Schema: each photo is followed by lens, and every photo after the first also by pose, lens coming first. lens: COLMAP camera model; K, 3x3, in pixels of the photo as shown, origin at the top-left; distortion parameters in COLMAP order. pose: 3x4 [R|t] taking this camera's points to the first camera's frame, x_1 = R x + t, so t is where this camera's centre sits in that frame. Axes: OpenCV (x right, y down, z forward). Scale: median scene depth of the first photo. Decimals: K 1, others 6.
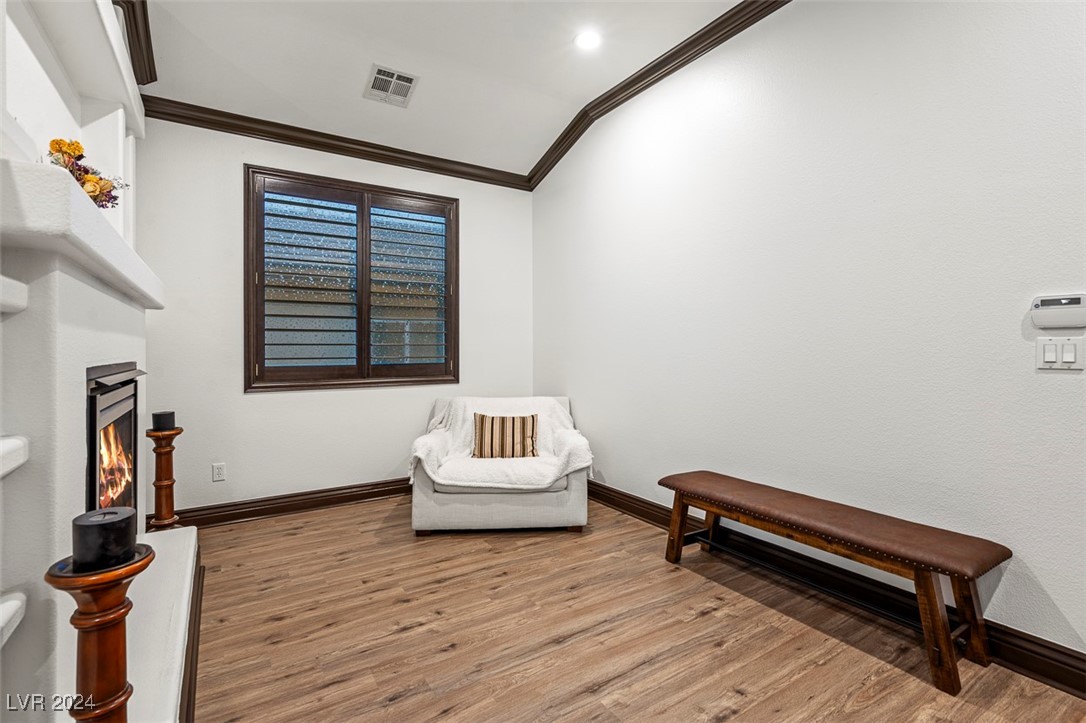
lens RADIAL K [[470.5, 0, 549.8], [0, 470.5, 350.0], [0, 0, 1]] dist [-0.004000, -0.000246]
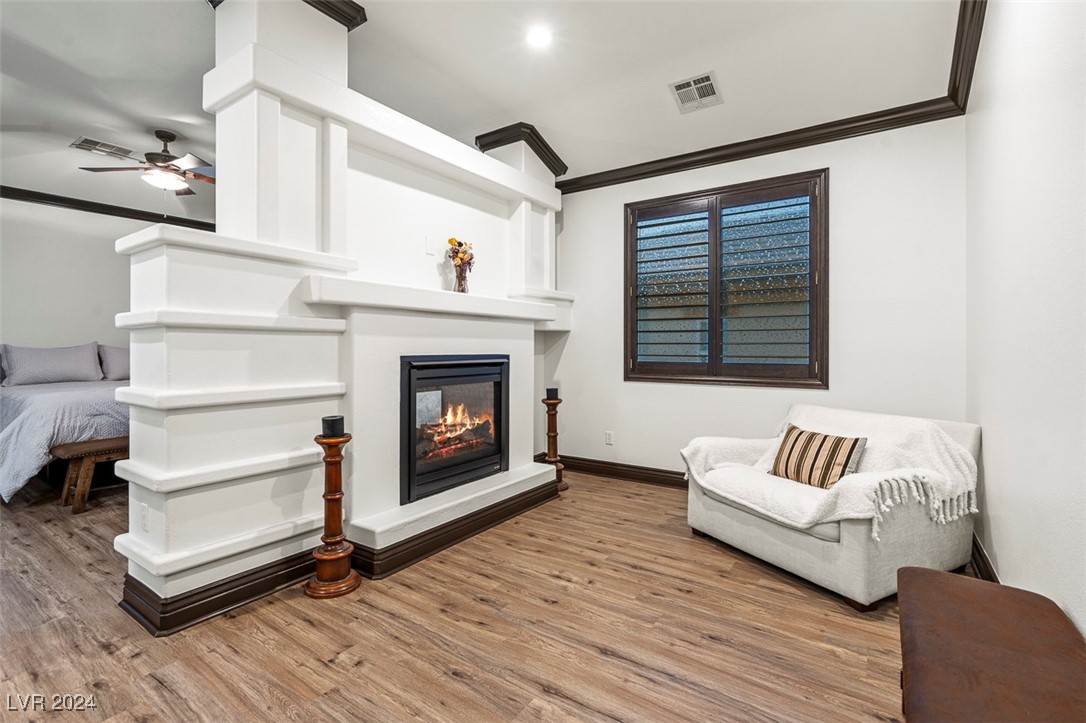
lens RADIAL K [[470.5, 0, 549.8], [0, 470.5, 350.0], [0, 0, 1]] dist [-0.004000, -0.000246]
pose [[0.436412, 0.009594, -0.899696, 0.506621], [-0.008401, 0.999943, 0.006588, -0.001187], [0.899708, 0.004683, 0.436468, 0.292616]]
